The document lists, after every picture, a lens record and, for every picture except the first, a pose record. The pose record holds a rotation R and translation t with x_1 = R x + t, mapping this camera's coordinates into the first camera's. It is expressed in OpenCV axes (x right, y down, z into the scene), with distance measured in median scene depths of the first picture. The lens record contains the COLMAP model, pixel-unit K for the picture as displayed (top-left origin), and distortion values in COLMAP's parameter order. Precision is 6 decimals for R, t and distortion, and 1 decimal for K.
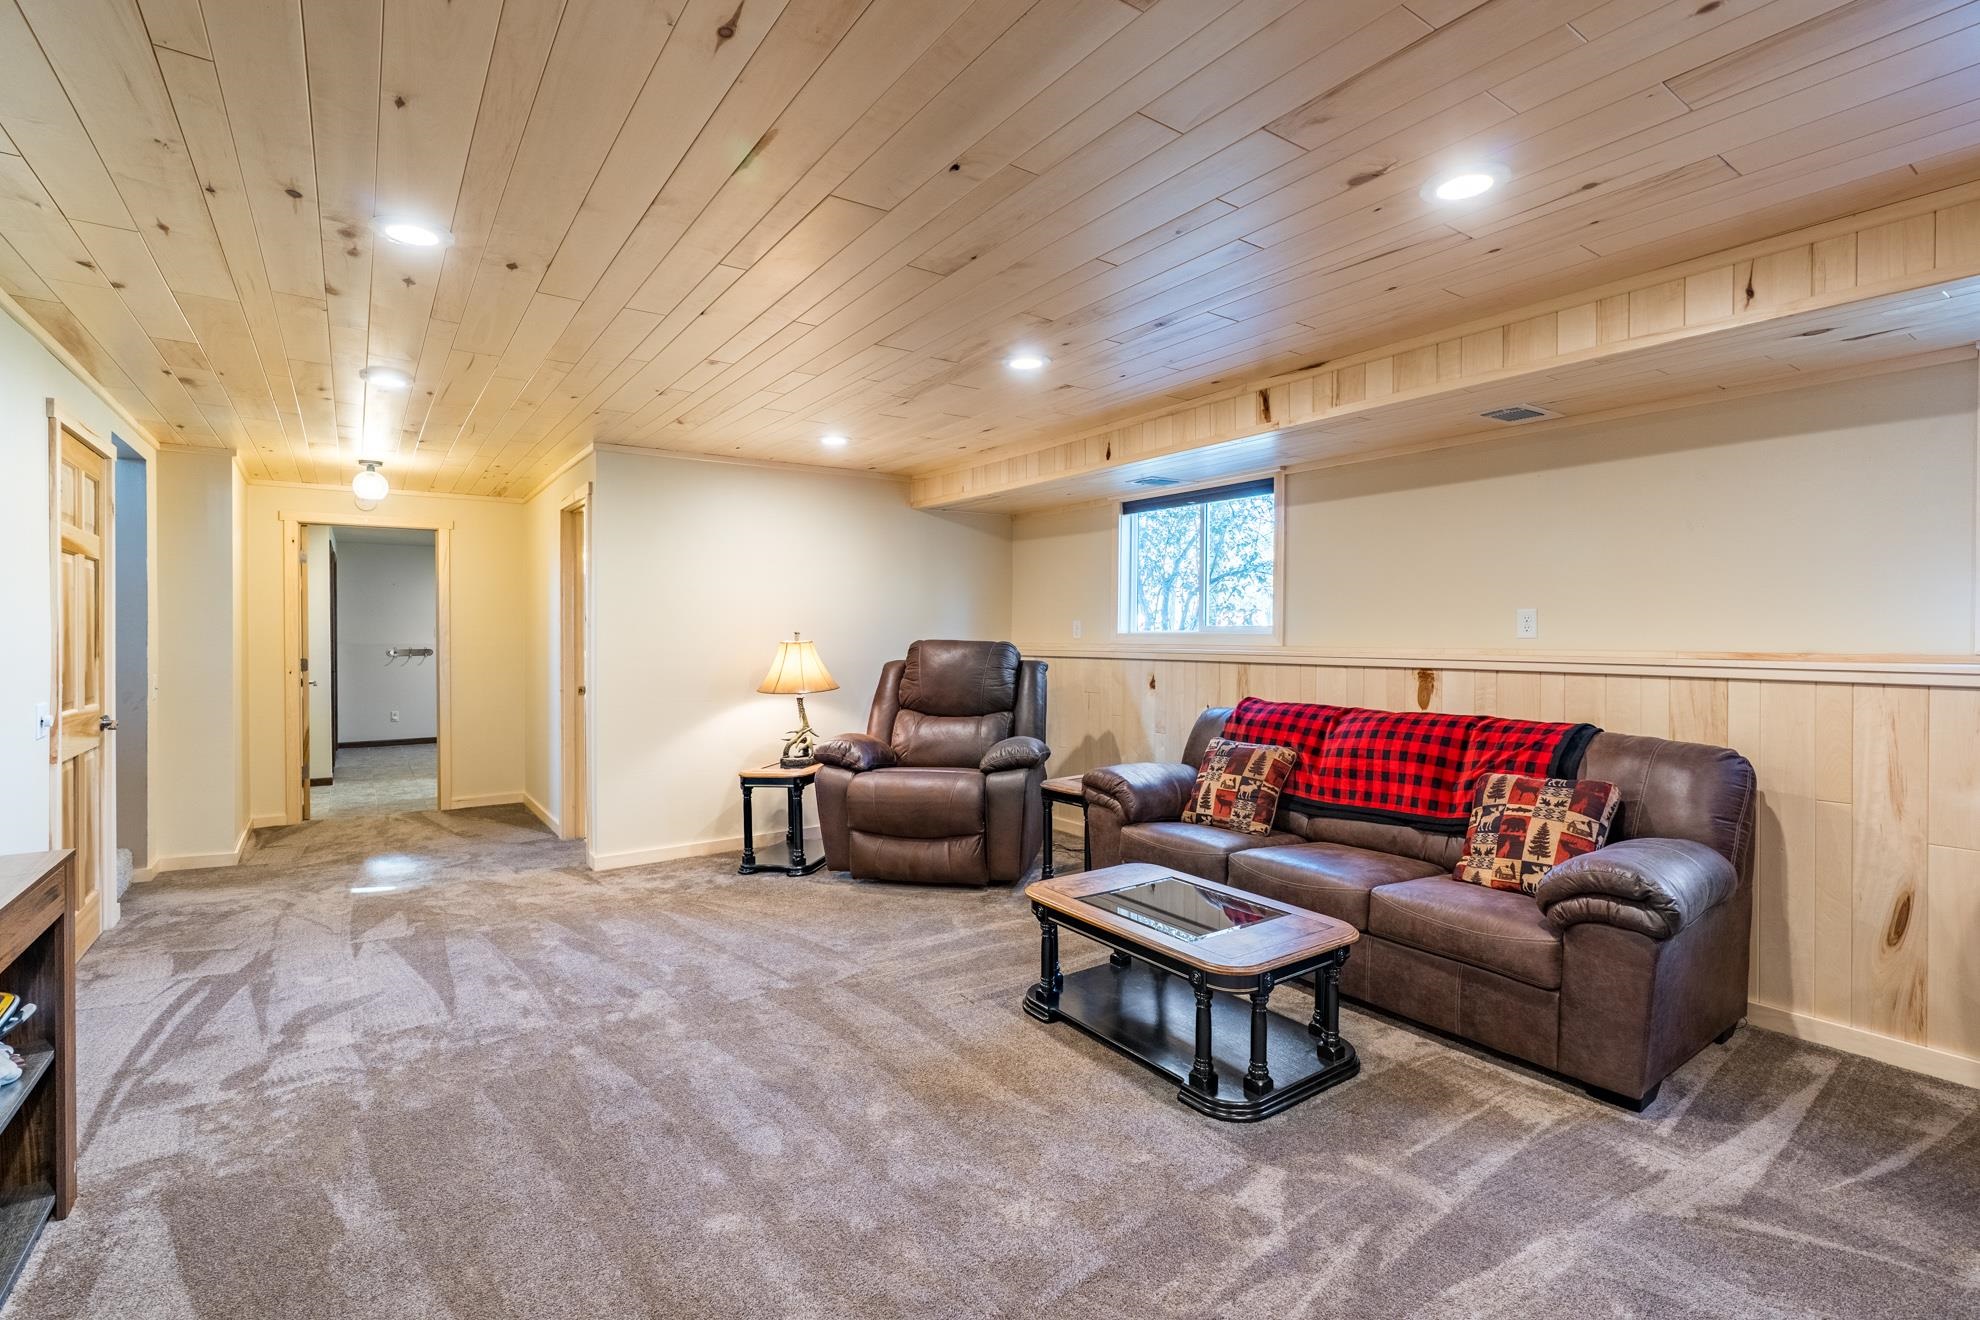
lens RADIAL K [[916.8, 0, 984.6], [0, 916.8, 645.3], [0, 0, 1]] dist [-0.011172, 0.004157]
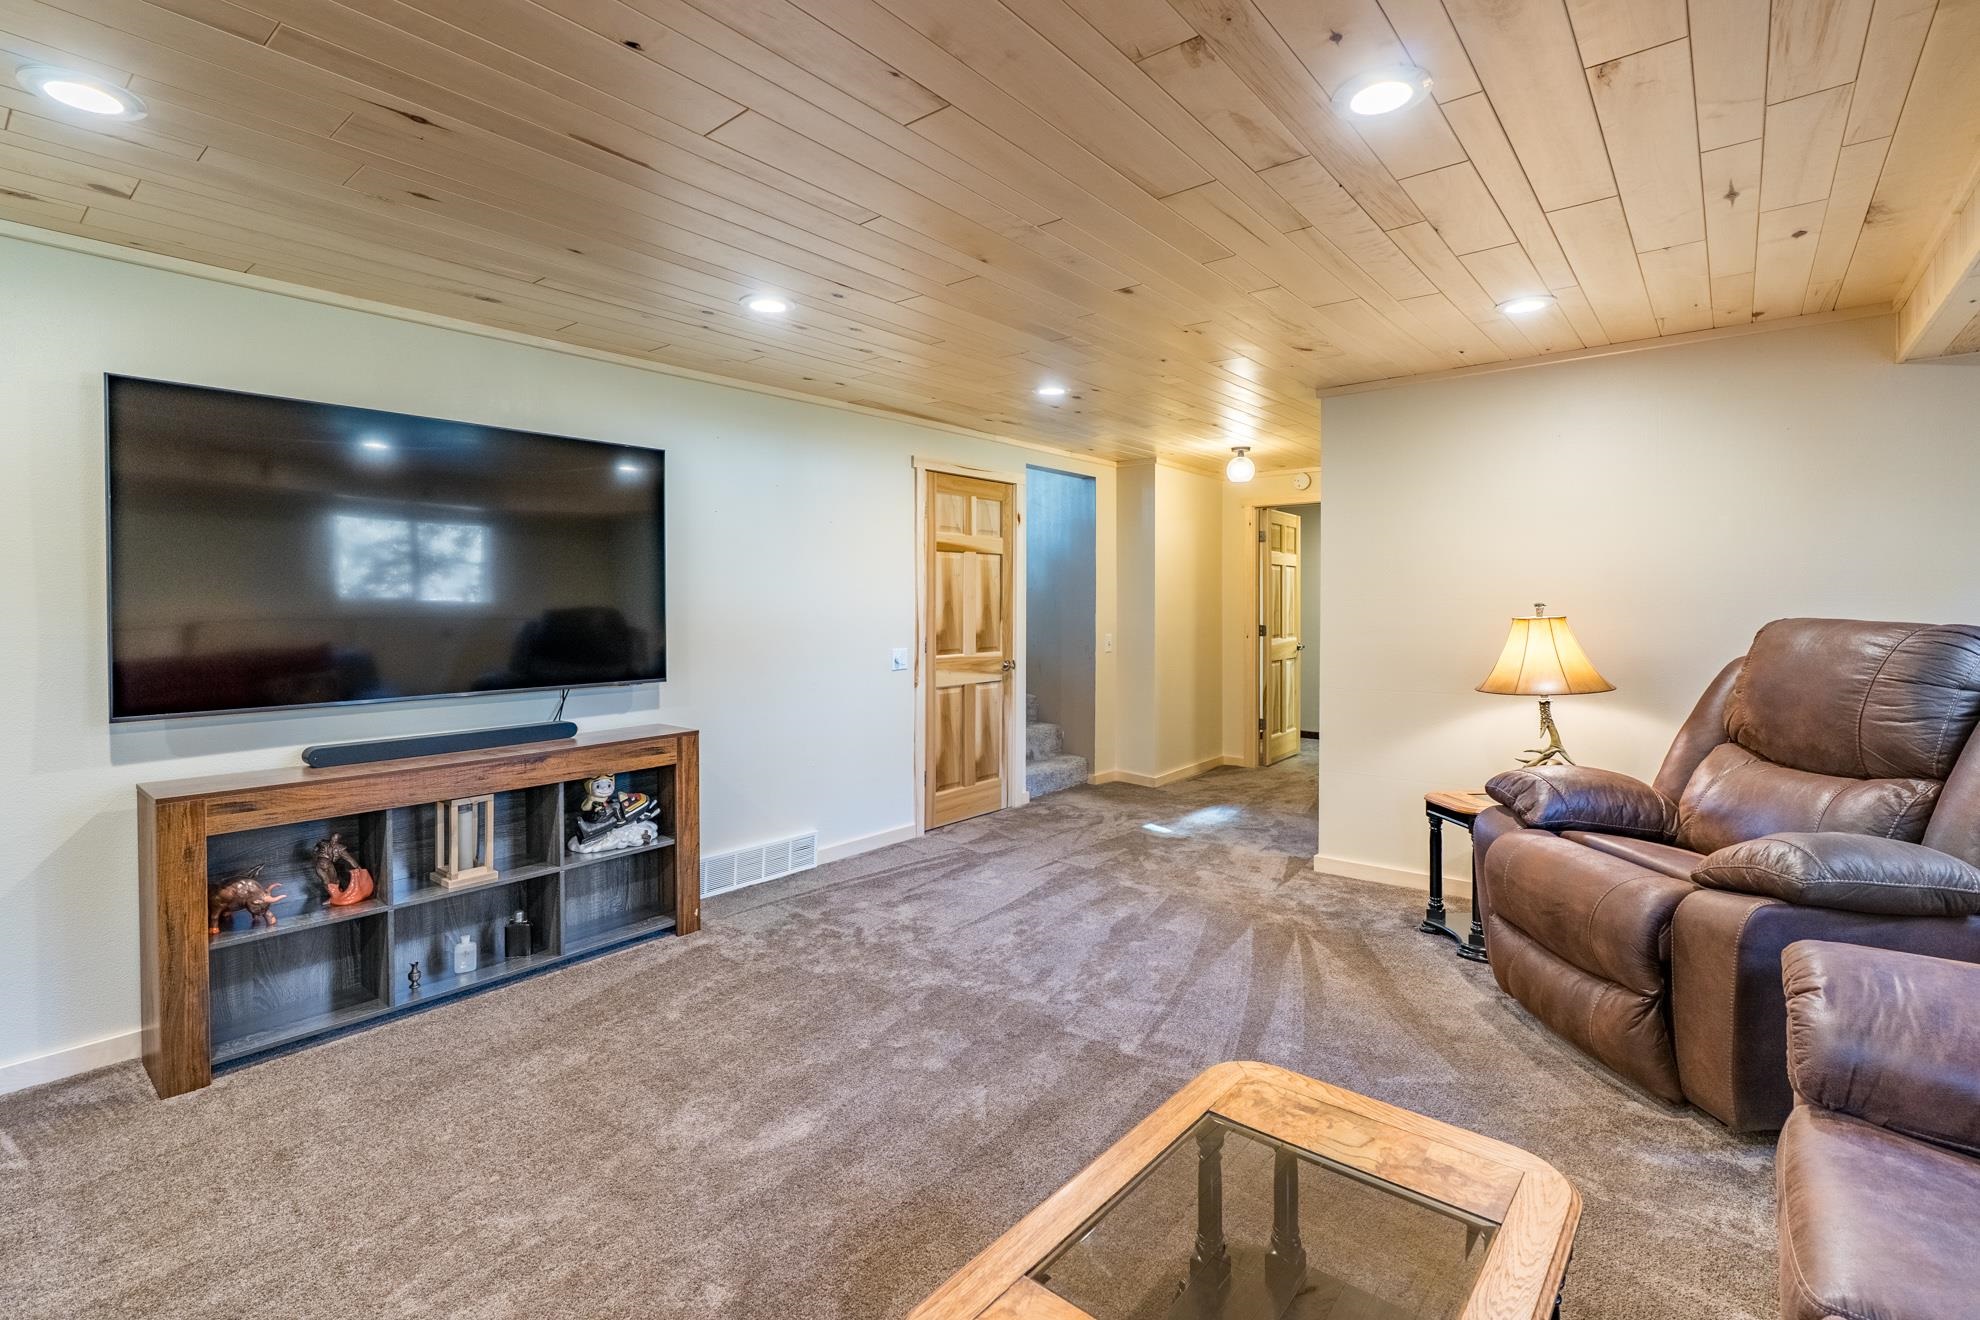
lens RADIAL K [[916.8, 0, 970.9], [0, 916.8, 614.6], [0, 0, 1]] dist [-0.011172, 0.004157]
pose [[0.253137, 0.013615, -0.967335, 0.418485], [-0.009771, 0.999886, 0.011516, -0.012143], [0.967381, 0.006537, 0.253241, 0.535889]]
